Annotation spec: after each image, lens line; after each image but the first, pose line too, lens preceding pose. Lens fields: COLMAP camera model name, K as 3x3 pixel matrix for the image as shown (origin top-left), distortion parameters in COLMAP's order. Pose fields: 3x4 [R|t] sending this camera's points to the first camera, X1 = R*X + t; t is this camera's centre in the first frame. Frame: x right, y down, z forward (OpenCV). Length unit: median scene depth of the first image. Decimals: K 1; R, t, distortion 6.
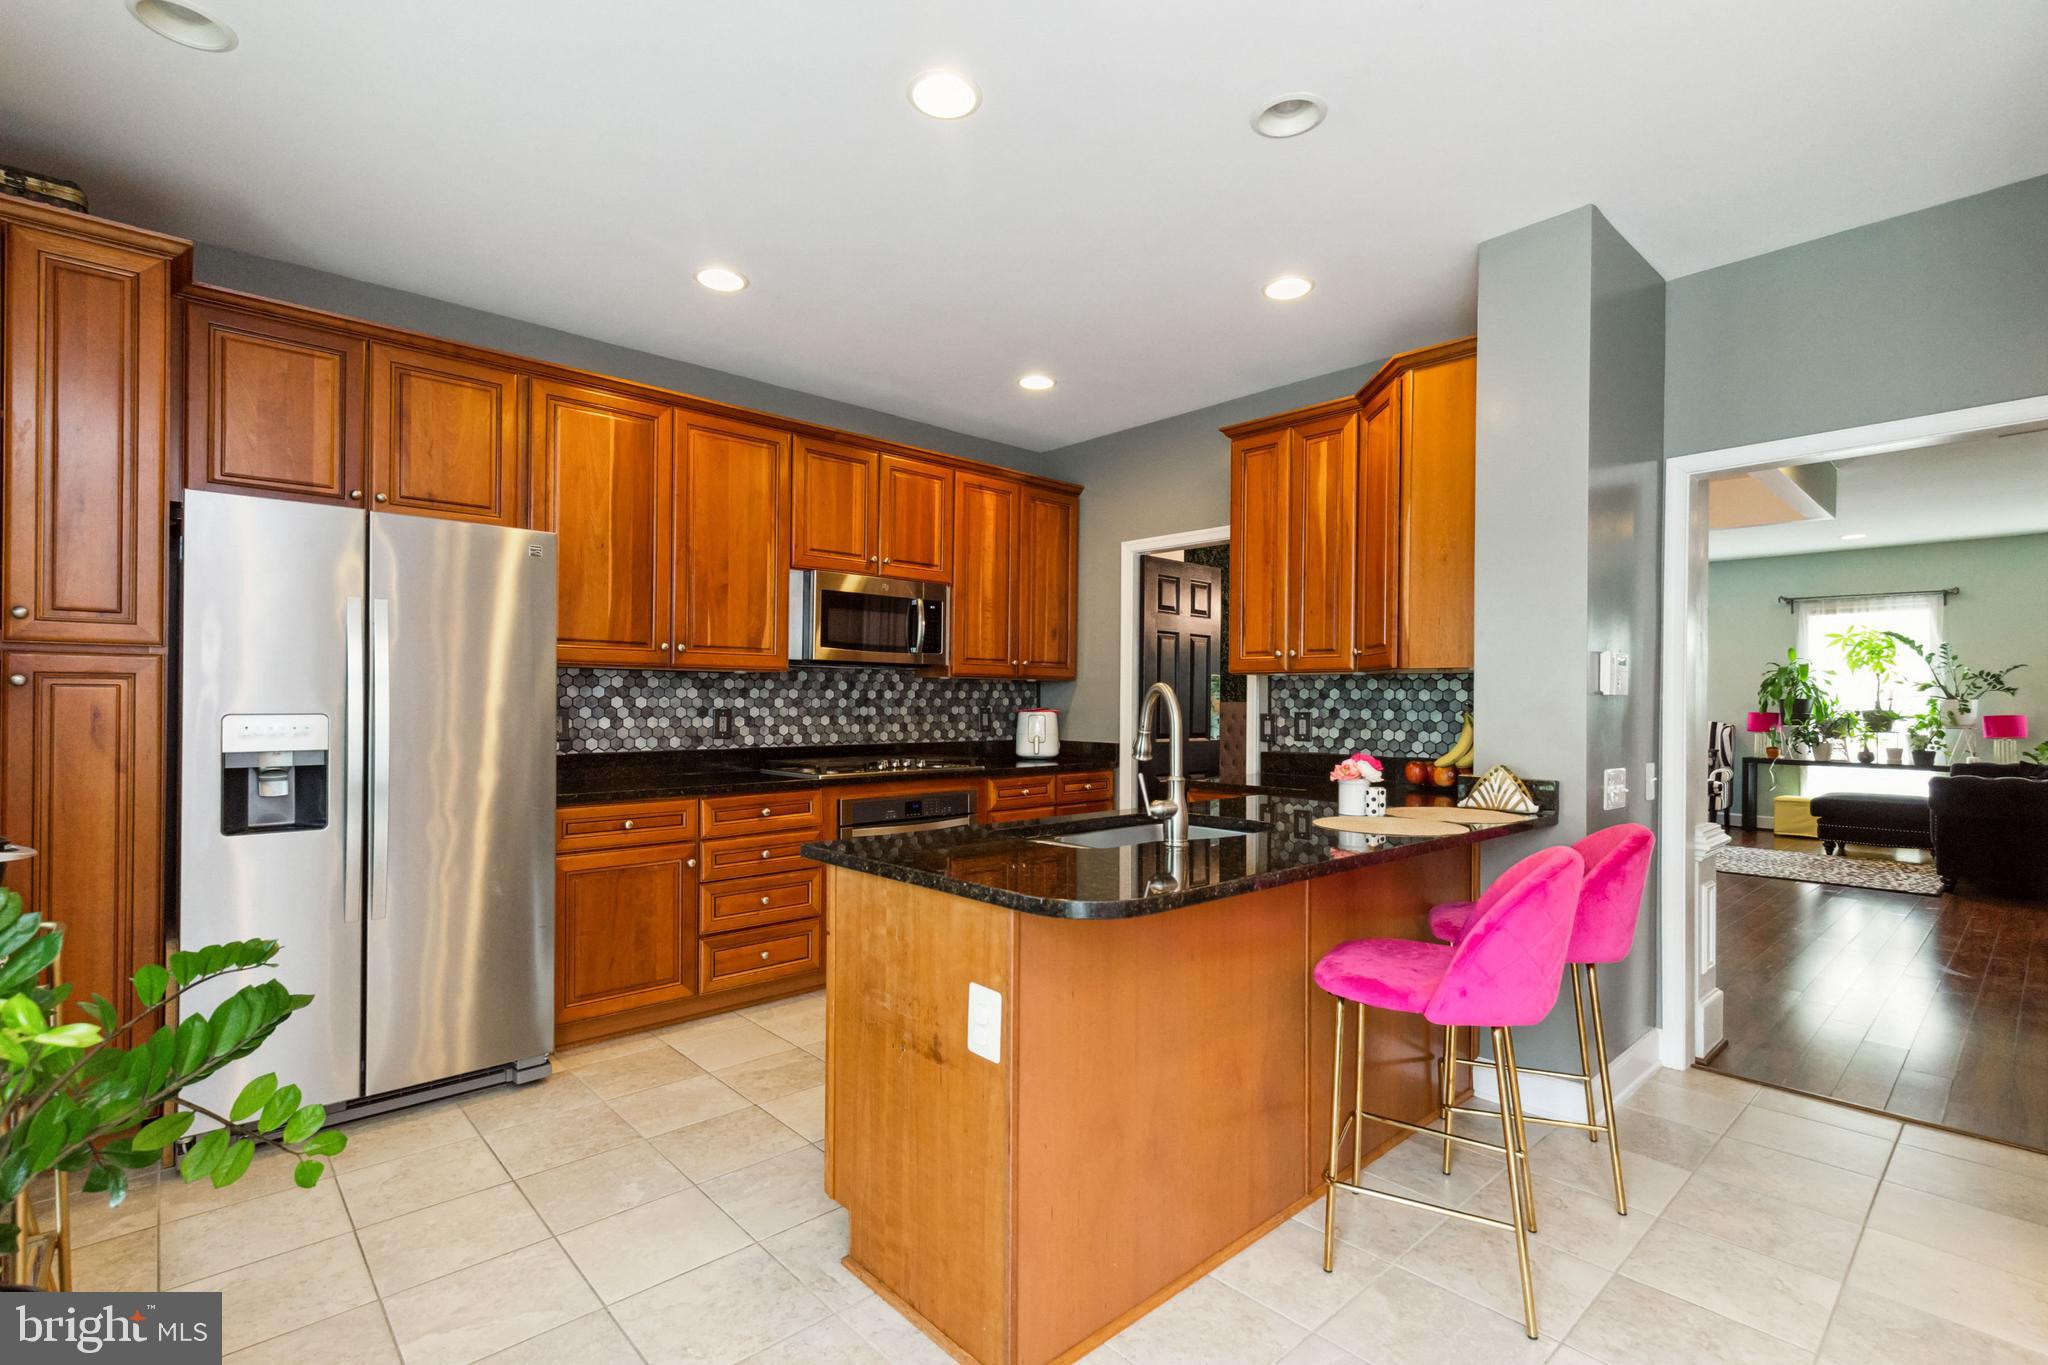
lens RADIAL K [[937.7, 0, 1015.0], [0, 937.7, 692.3], [0, 0, 1]] dist [0.003722, -0.000169]
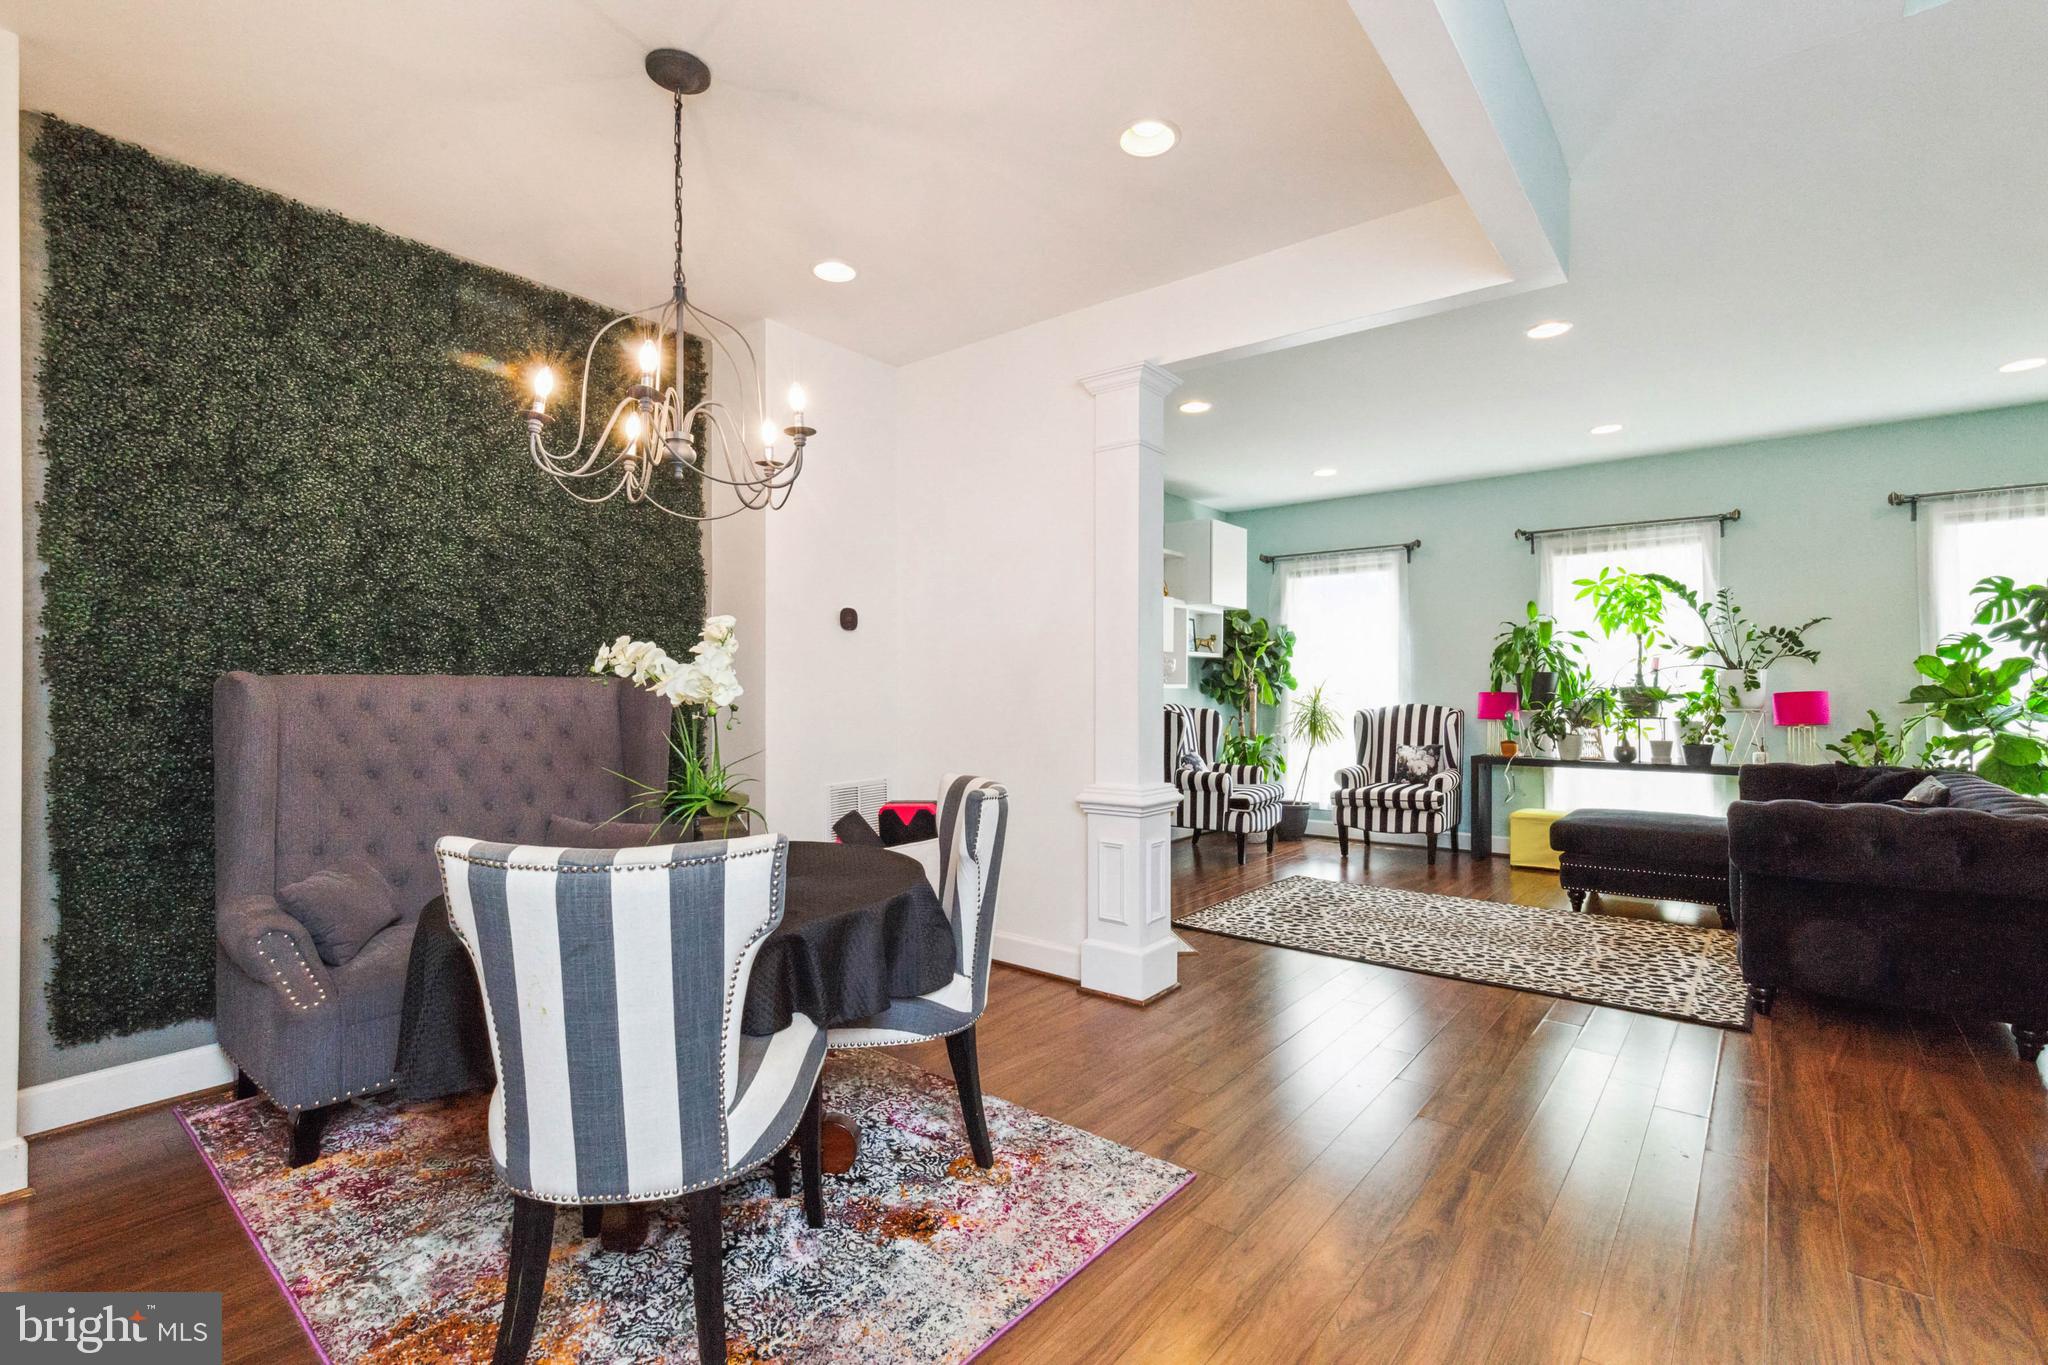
lens RADIAL K [[937.7, 0, 1009.7], [0, 937.7, 679.2], [0, 0, 1]] dist [0.003722, -0.000169]
pose [[0.987578, -0.006819, 0.156982, 0.564640], [0.007552, 0.999963, -0.004075, 0.020794], [-0.156949, 0.005210, 0.987593, 0.627500]]
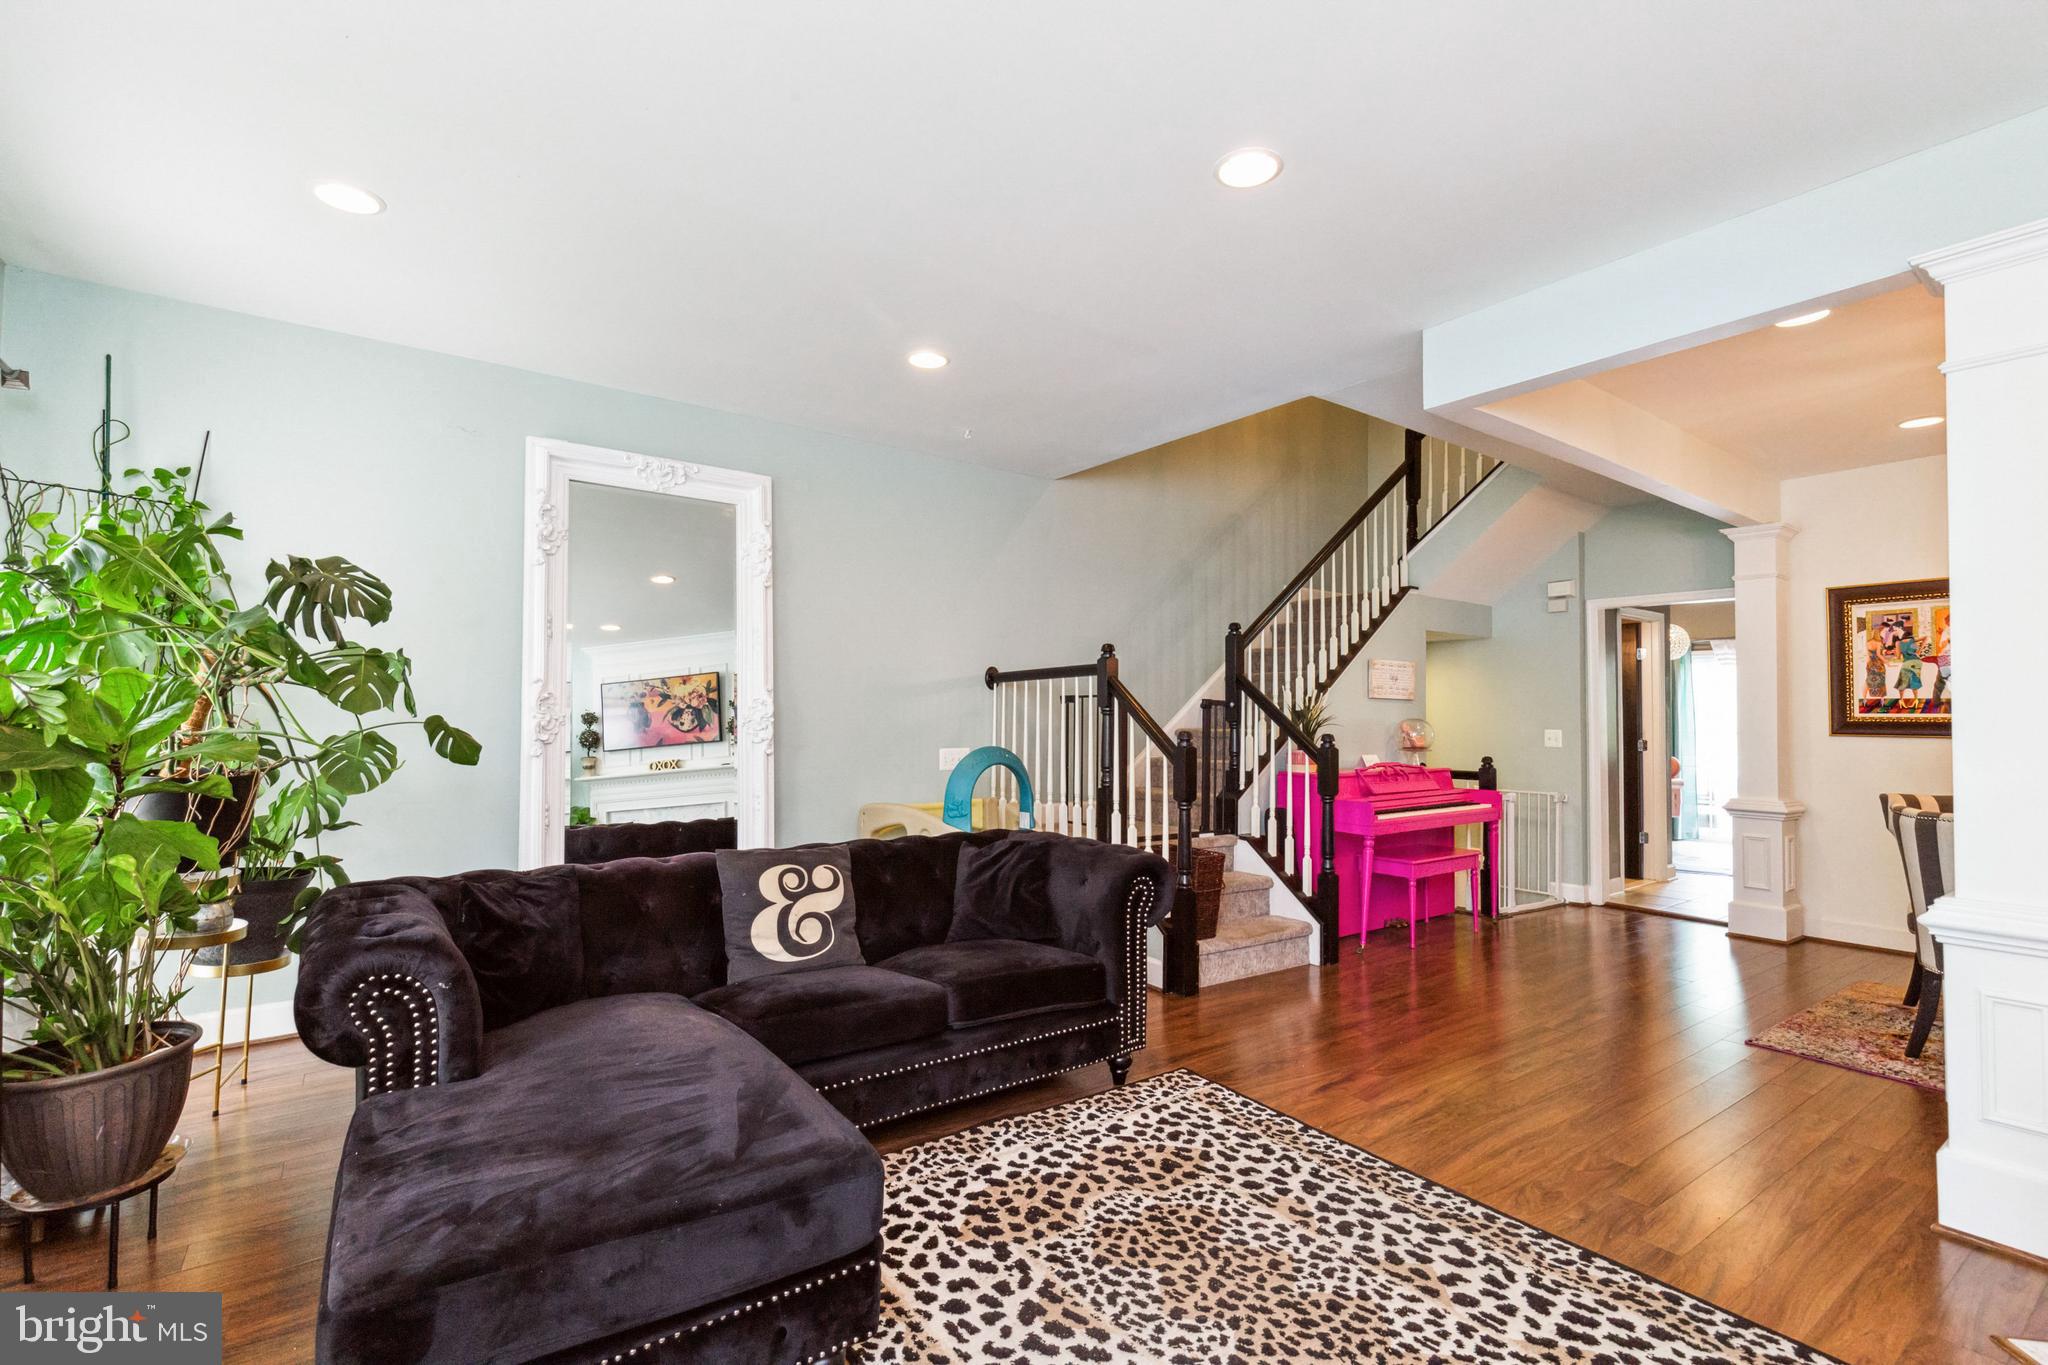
lens RADIAL K [[937.7, 0, 1036.7], [0, 937.7, 686.1], [0, 0, 1]] dist [0.003722, -0.000169]
pose [[-0.996306, -0.017130, 0.084149, 1.176503], [-0.020272, 0.999123, -0.036635, 0.024680], [-0.083447, -0.038206, -0.995780, 1.777438]]
